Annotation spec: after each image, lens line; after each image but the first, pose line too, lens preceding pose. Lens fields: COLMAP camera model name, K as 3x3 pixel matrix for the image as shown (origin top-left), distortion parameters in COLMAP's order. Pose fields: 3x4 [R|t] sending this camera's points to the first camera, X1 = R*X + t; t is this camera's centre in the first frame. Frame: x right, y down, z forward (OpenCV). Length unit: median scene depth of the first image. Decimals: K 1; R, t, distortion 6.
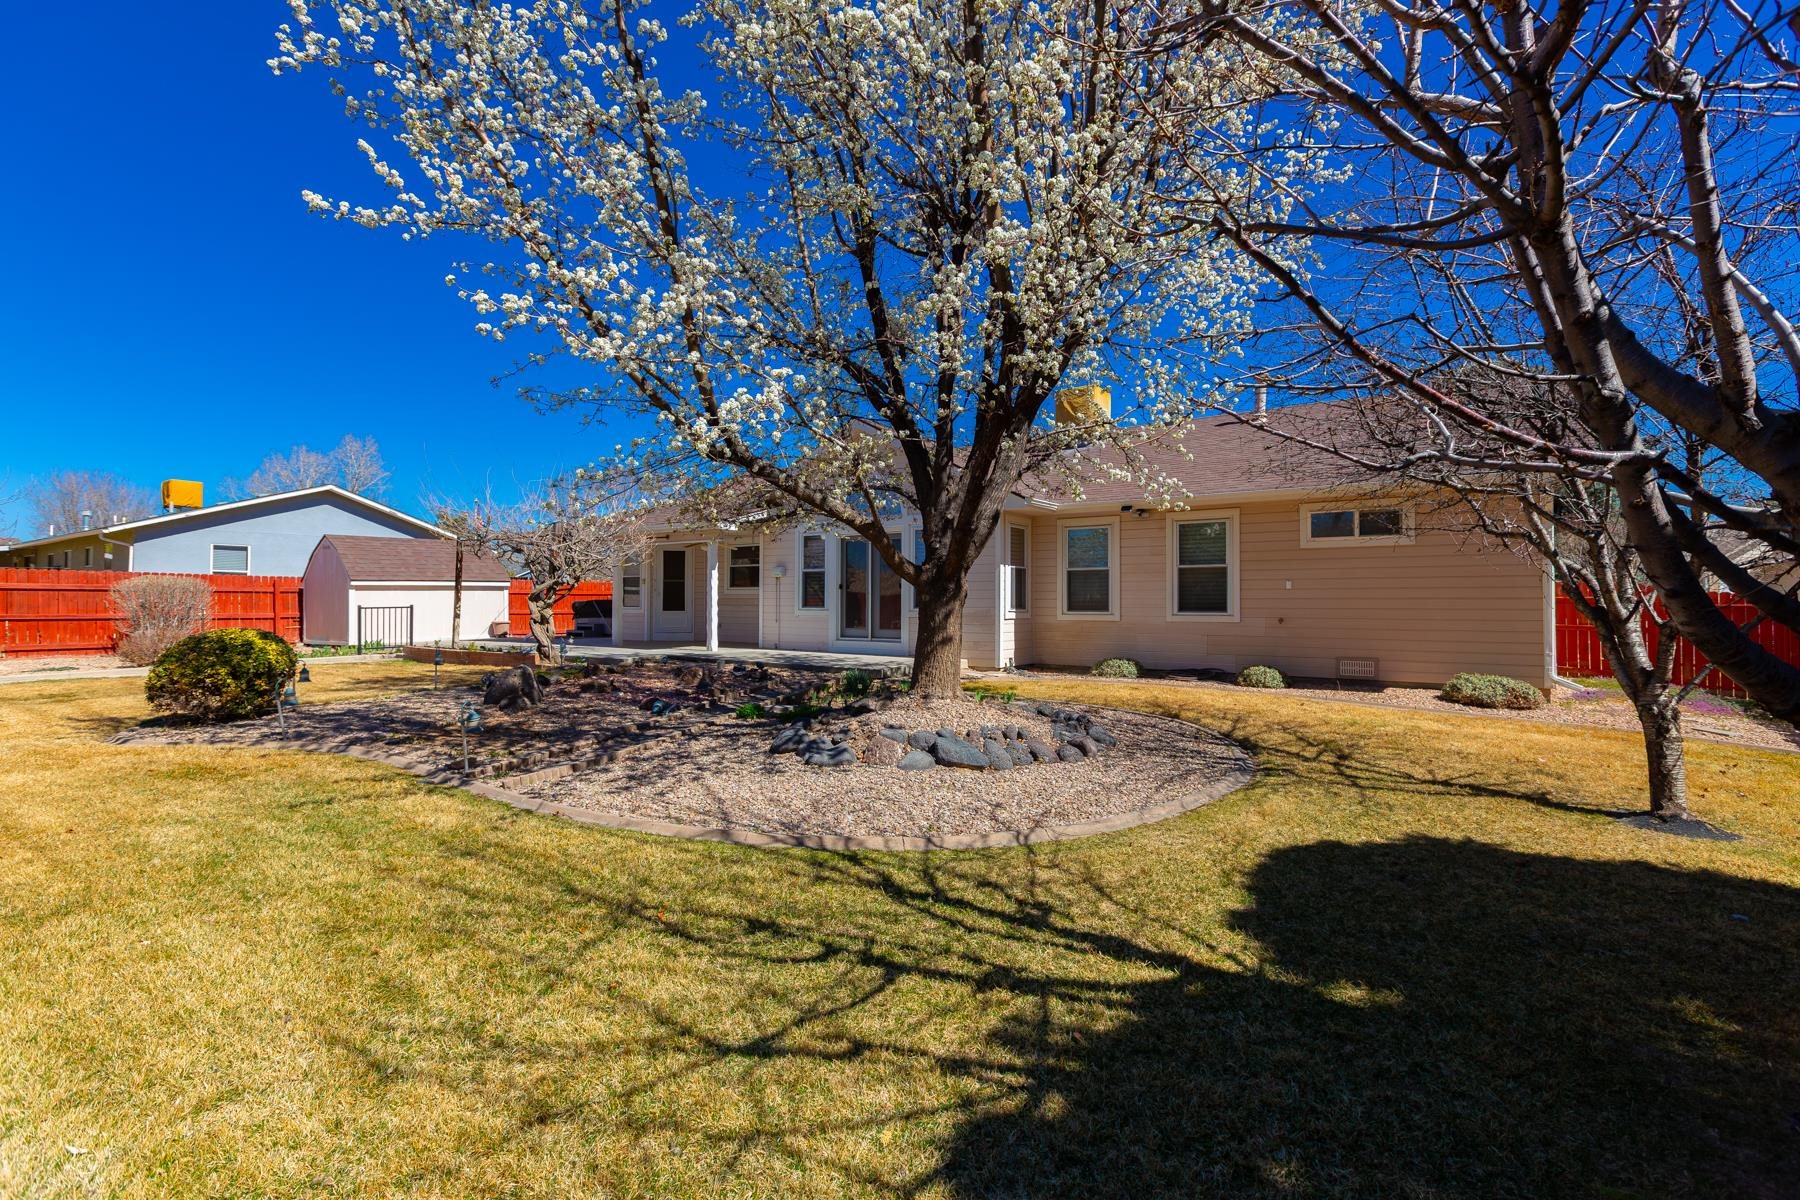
lens RADIAL K [[826.1, 0, 909.2], [0, 826.1, 591.2], [0, 0, 1]] dist [-0.001146, -0.000042]
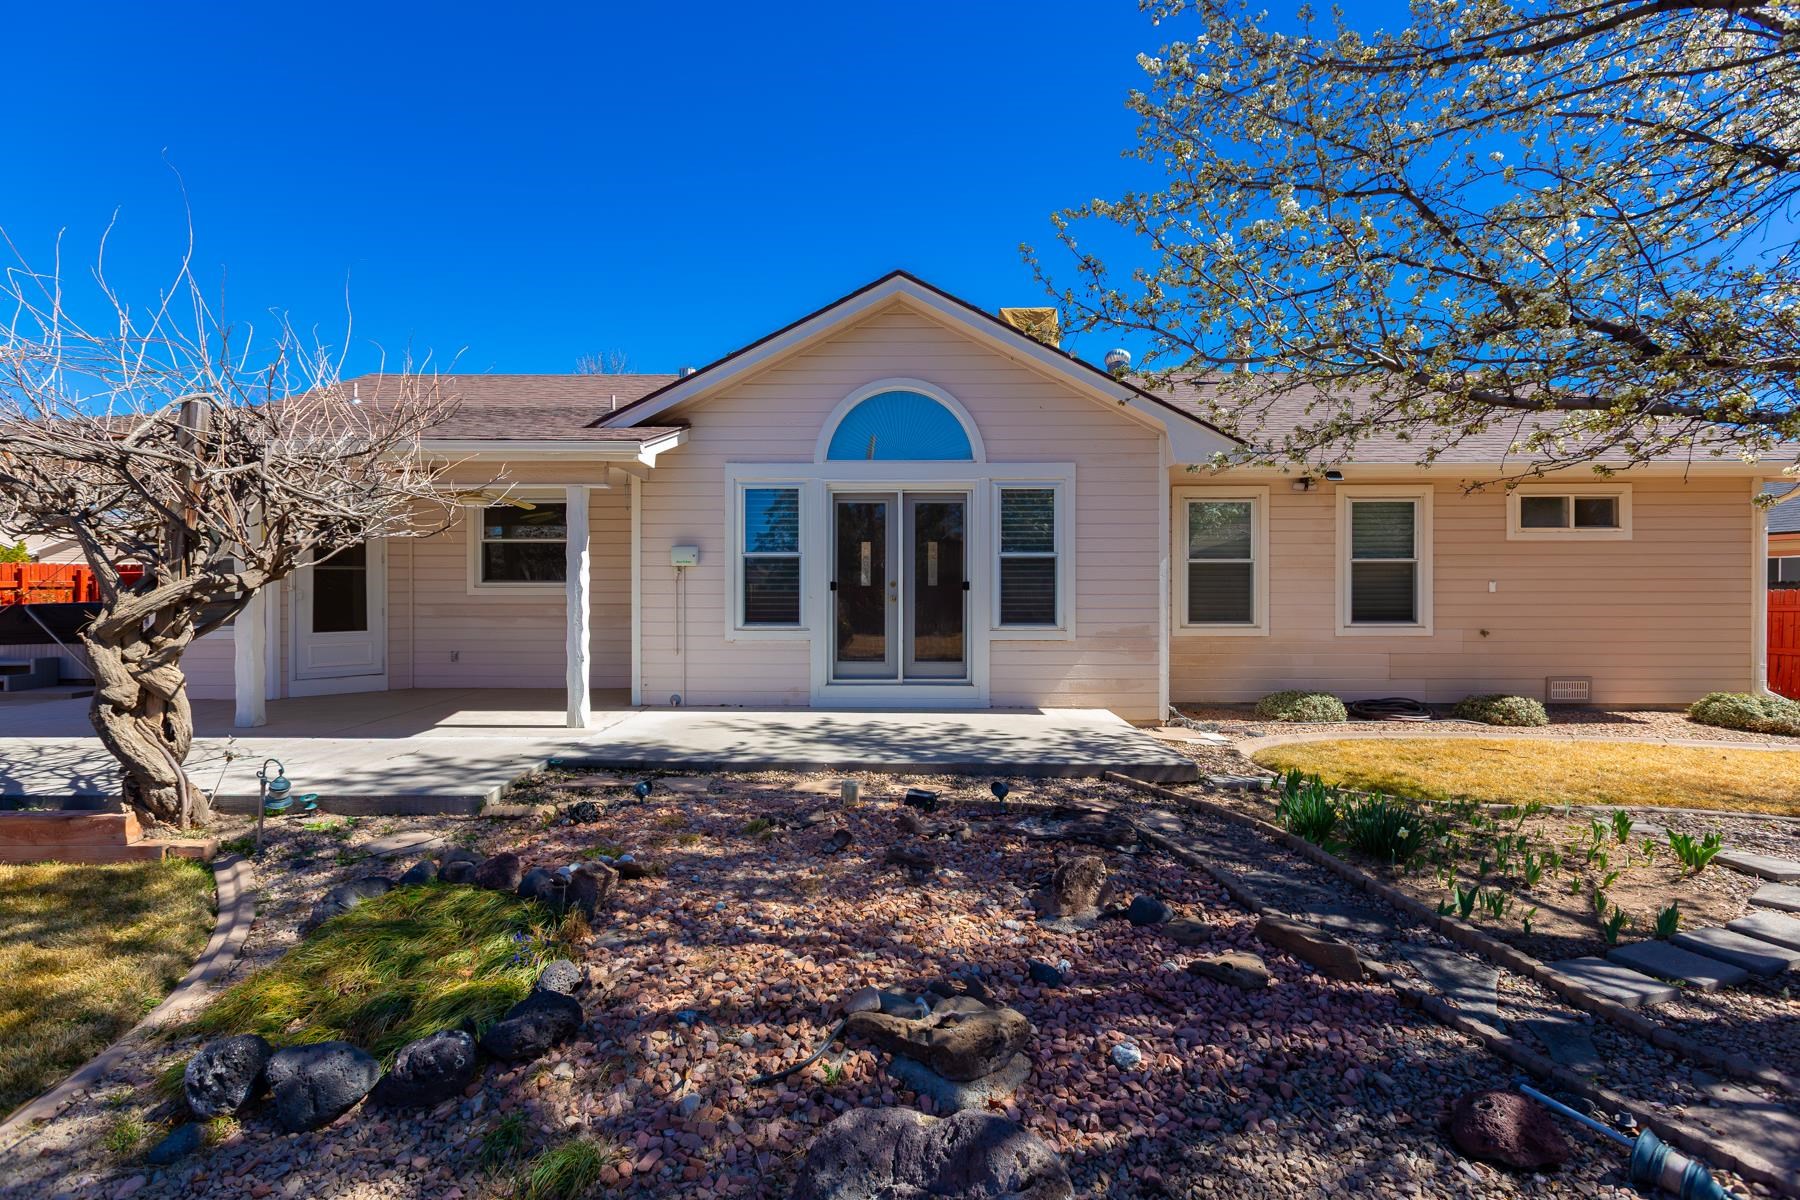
lens RADIAL K [[826.1, 0, 909.2], [0, 826.1, 591.2], [0, 0, 1]] dist [-0.001146, -0.000042]
pose [[0.832066, -0.008925, 0.554605, -0.401647], [-0.005064, 0.999707, 0.023686, -0.017968], [-0.554653, -0.022517, 0.831777, 0.612313]]
